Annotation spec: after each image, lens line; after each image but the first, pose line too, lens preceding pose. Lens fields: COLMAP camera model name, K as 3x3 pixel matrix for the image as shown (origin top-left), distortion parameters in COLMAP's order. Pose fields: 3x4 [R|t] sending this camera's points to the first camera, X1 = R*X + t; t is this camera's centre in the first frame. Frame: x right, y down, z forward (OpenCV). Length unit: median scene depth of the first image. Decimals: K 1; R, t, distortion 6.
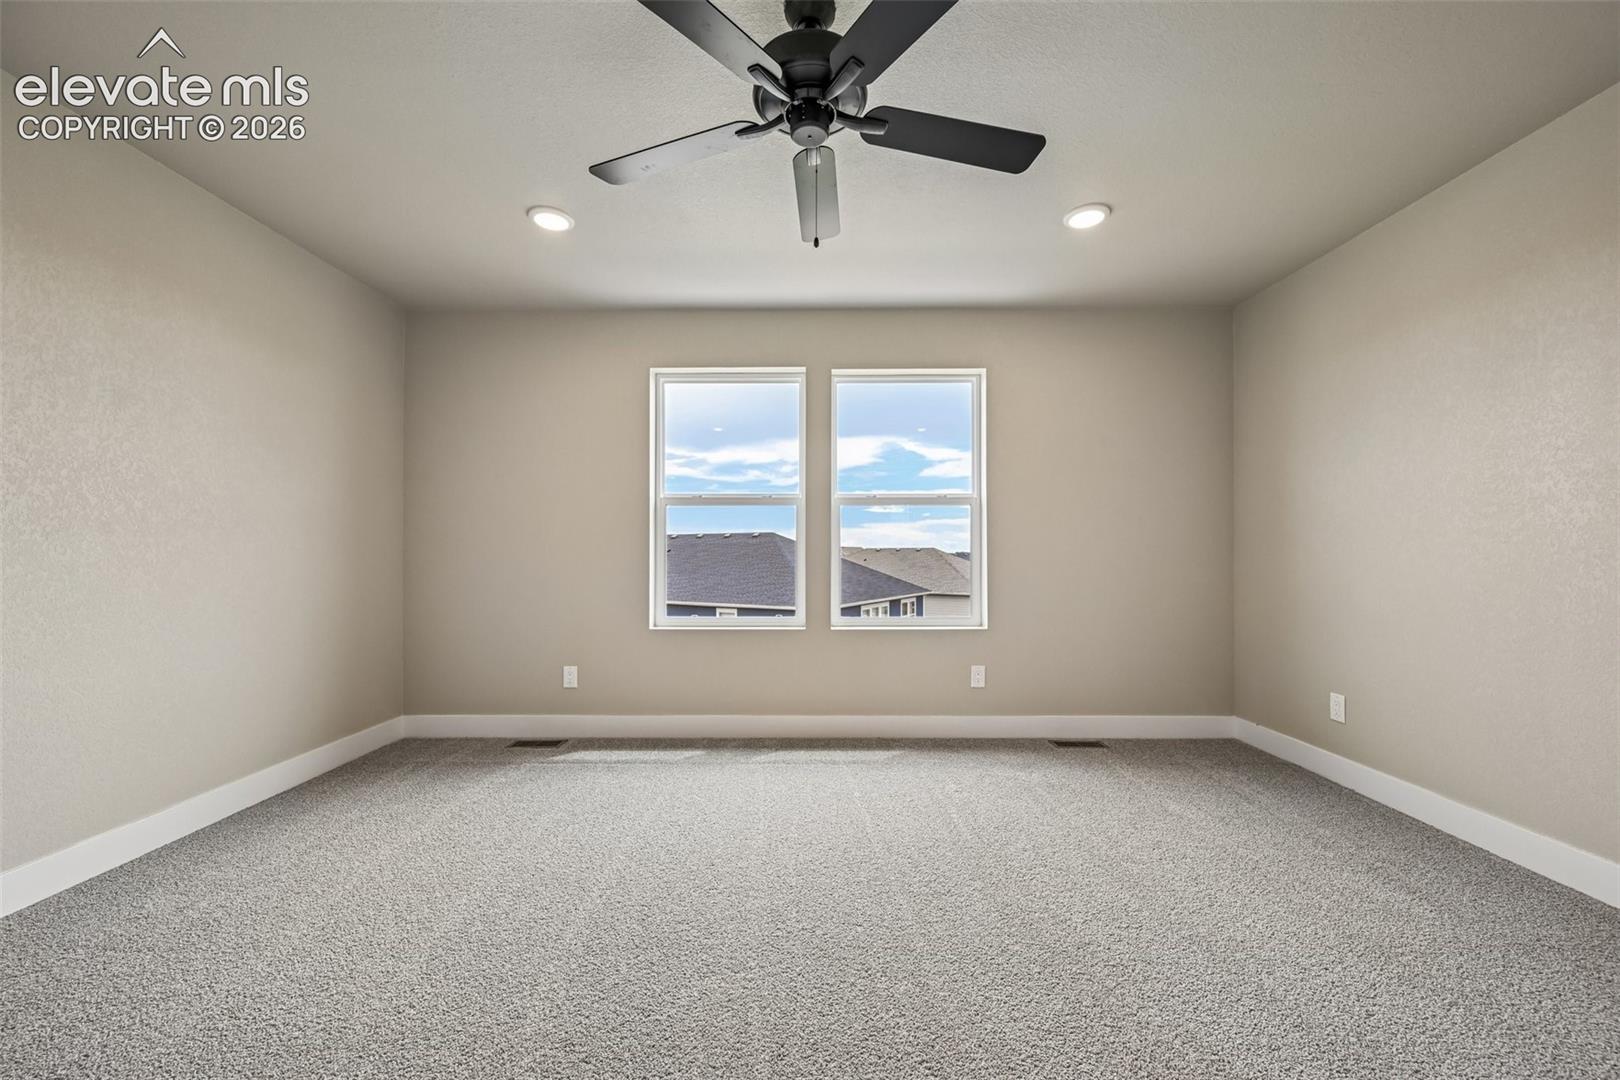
lens RADIAL K [[634.8, 0, 812.4], [0, 634.8, 554.7], [0, 0, 1]] dist [-0.003164, 0.000790]
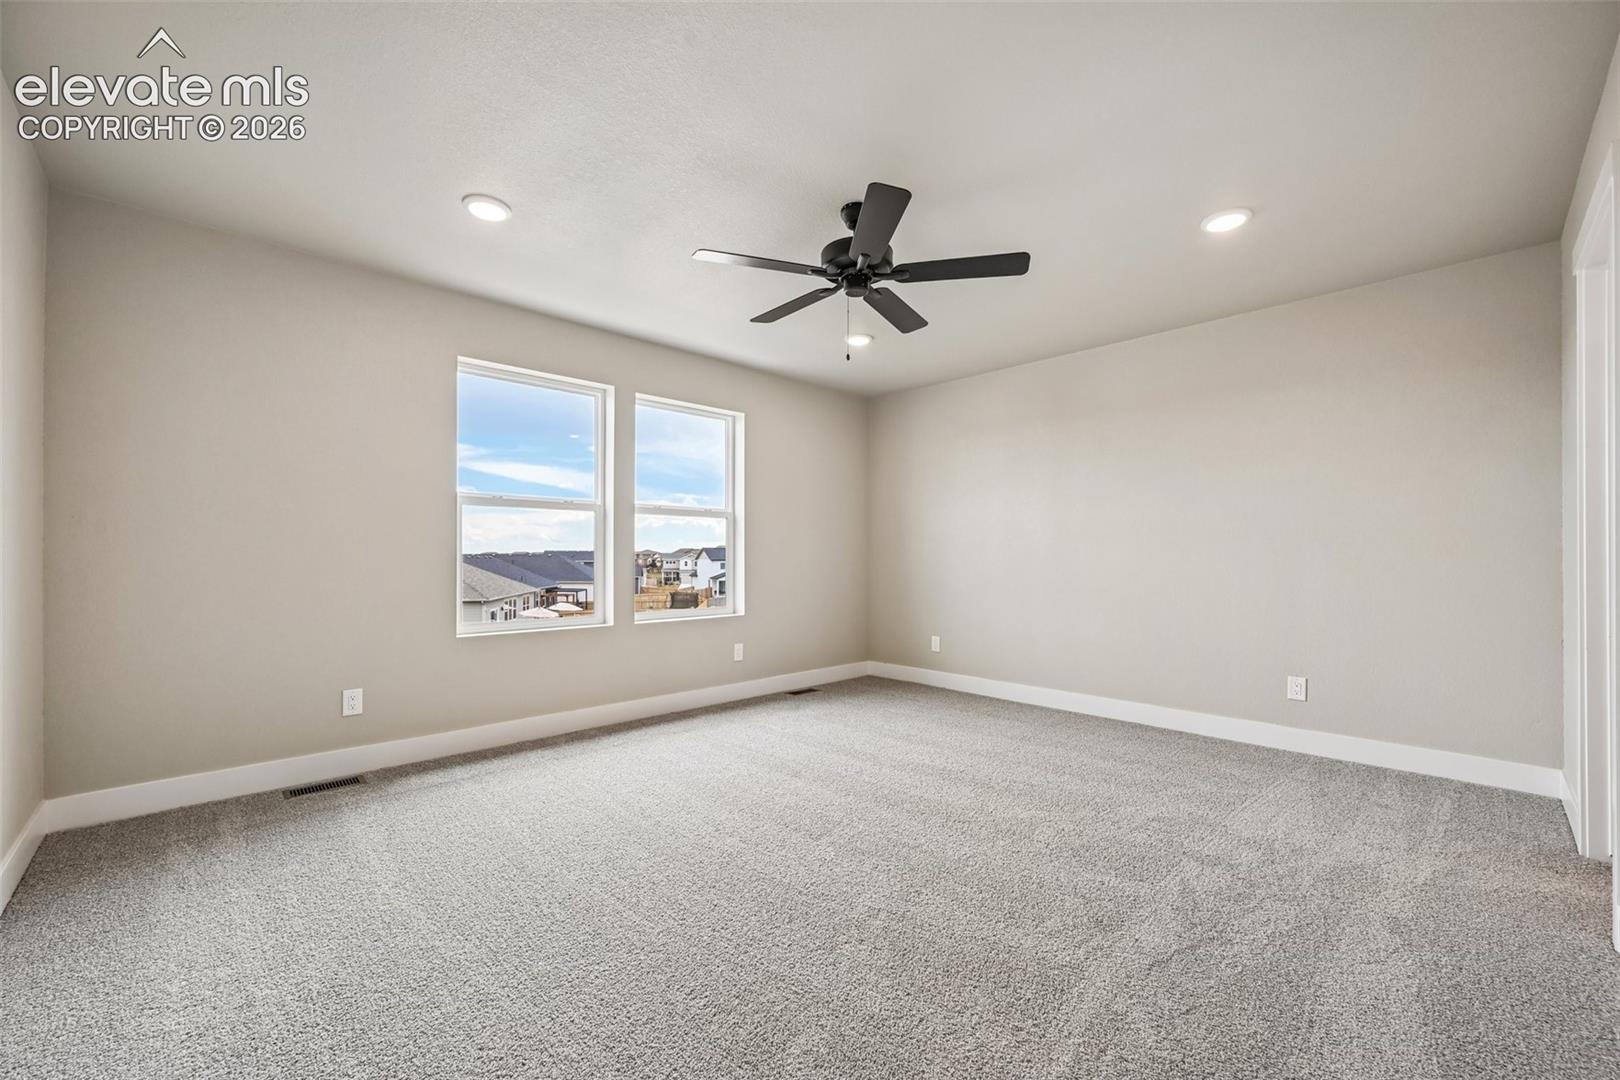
lens RADIAL K [[634.8, 0, 799.7], [0, 634.8, 547.0], [0, 0, 1]] dist [-0.003164, 0.000790]
pose [[0.732267, 0.009628, 0.680950, -0.529865], [0.001427, 0.999876, -0.015673, 0.000611], [-0.681016, 0.012449, 0.732163, -0.025299]]
